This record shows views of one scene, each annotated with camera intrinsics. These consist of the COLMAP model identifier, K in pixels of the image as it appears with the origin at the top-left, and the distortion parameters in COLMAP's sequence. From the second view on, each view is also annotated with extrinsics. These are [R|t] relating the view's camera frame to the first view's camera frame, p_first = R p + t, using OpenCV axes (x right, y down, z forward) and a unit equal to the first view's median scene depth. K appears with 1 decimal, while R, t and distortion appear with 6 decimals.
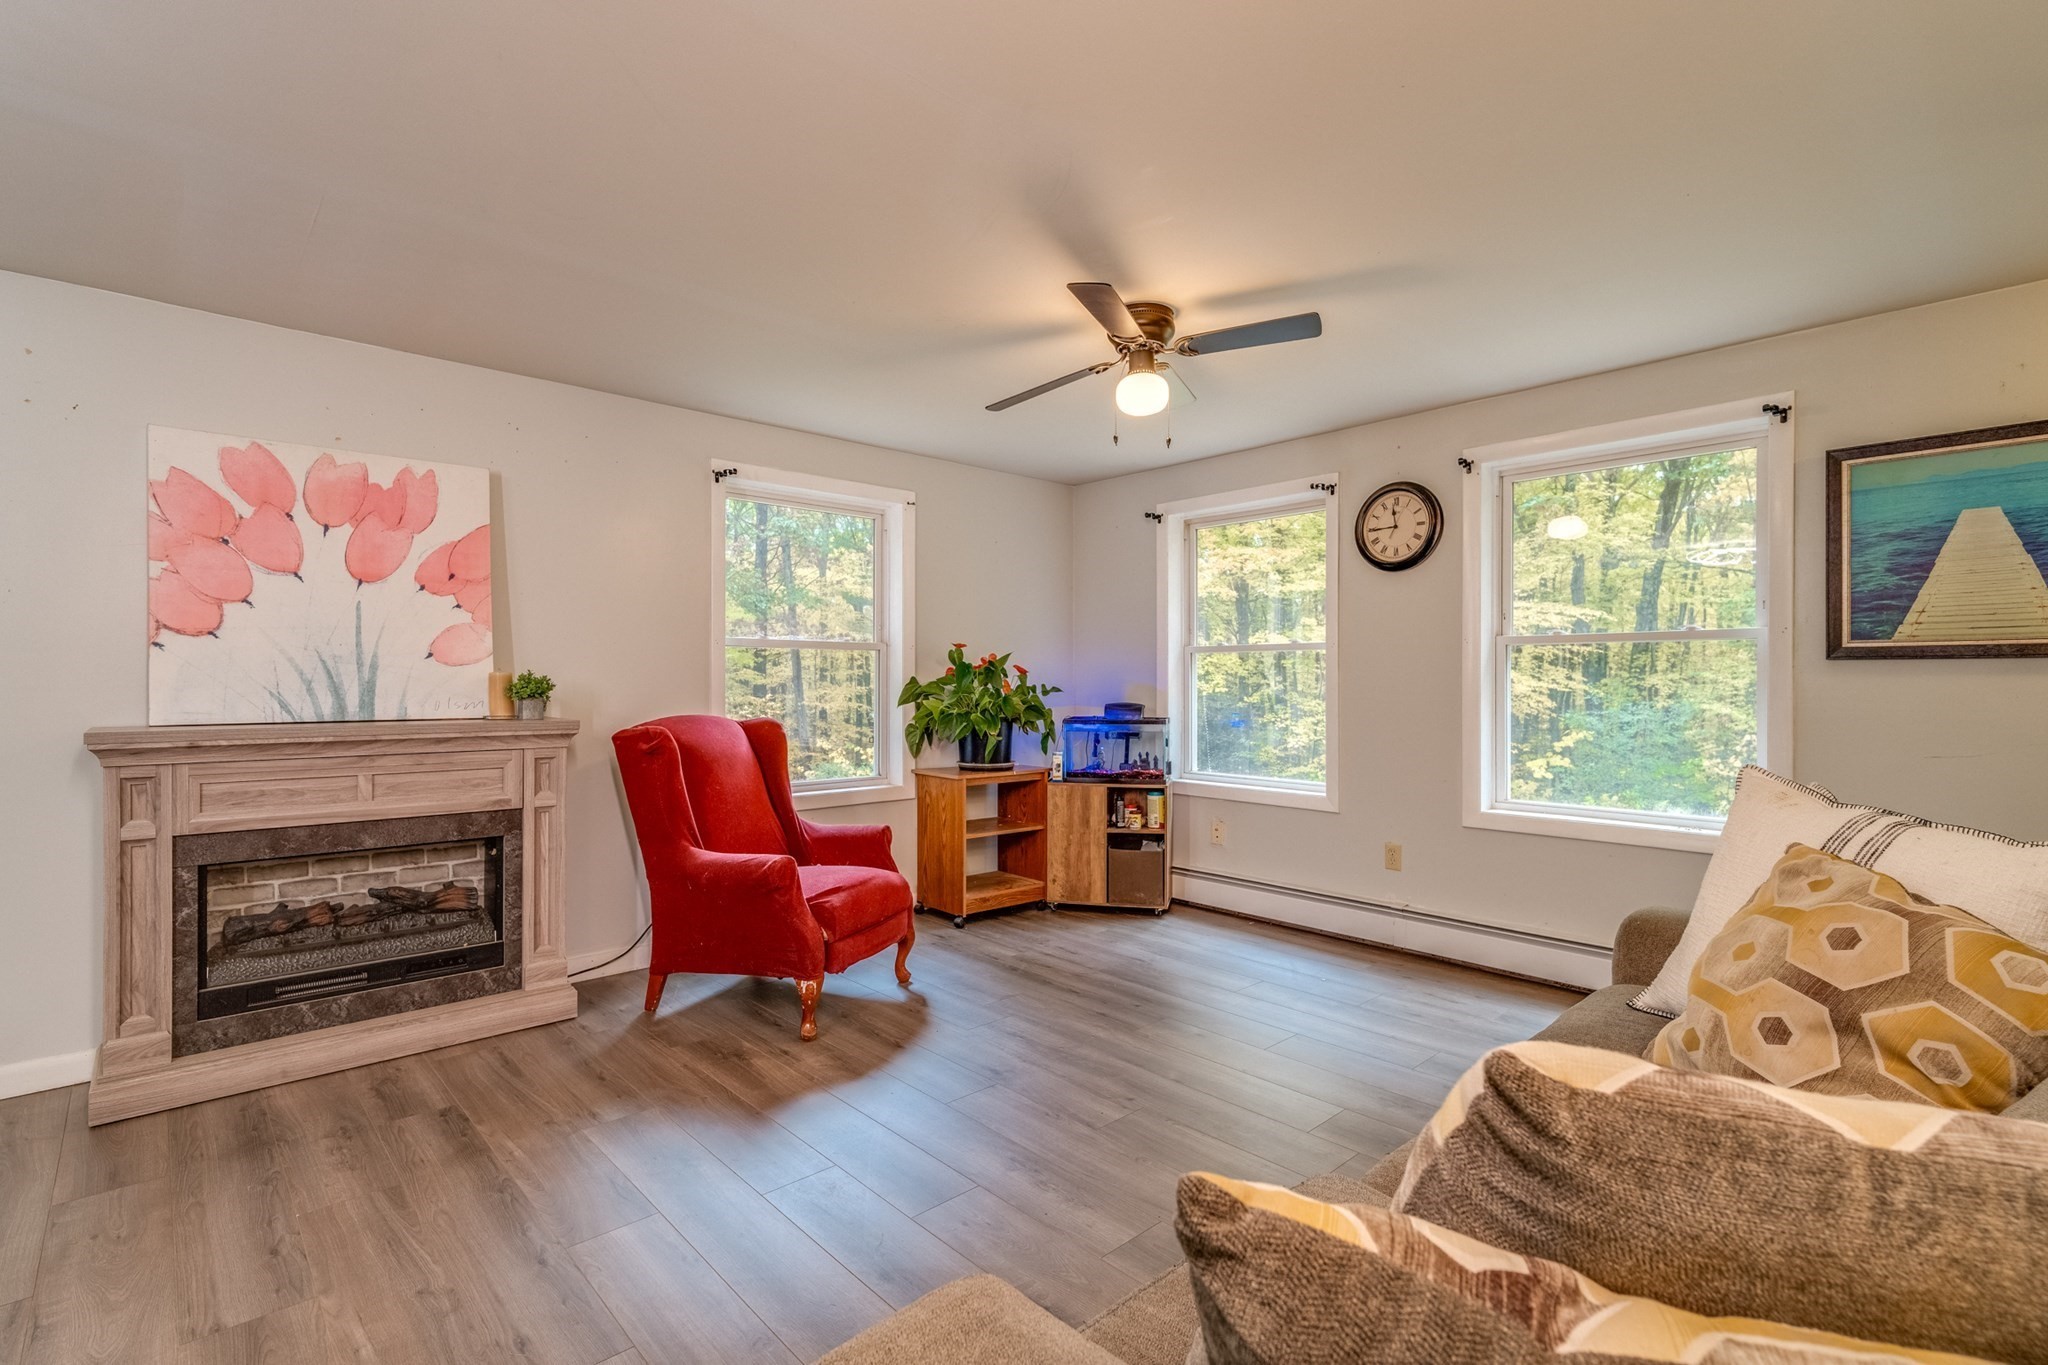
lens RADIAL K [[935.9, 0, 1024.6], [0, 935.9, 683.9], [0, 0, 1]] dist [0.009510, -0.004150]
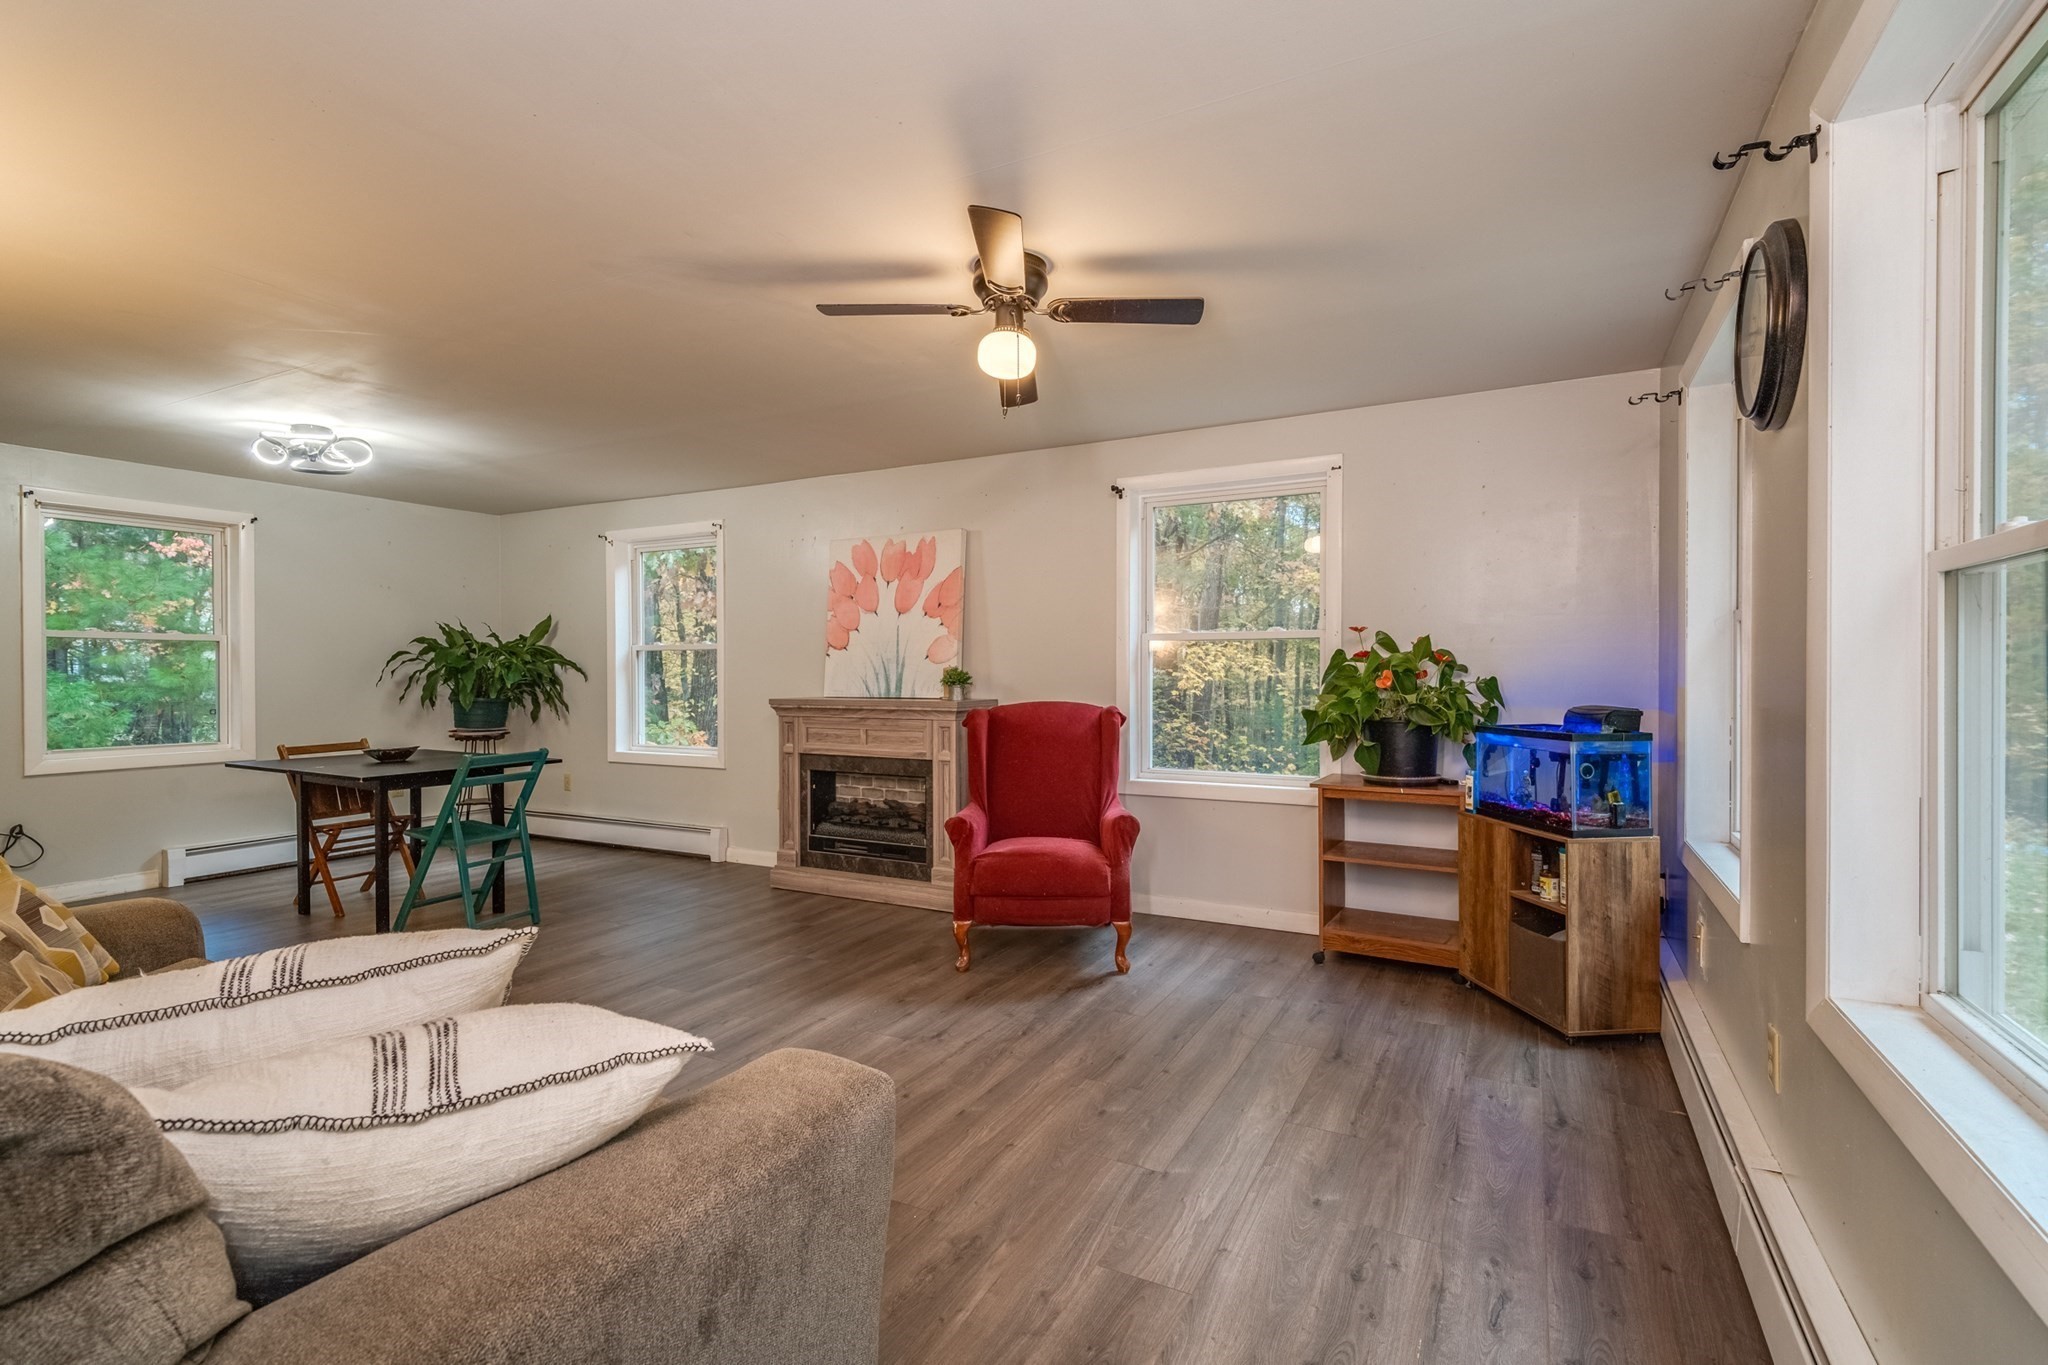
lens RADIAL K [[935.9, 0, 1036.3], [0, 935.9, 686.3], [0, 0, 1]] dist [0.009510, -0.004150]
pose [[0.338086, 0.014588, -0.941002, 0.881624], [0.001268, 0.999872, 0.015956, -0.006605], [0.941114, -0.006587, 0.338024, 0.644135]]
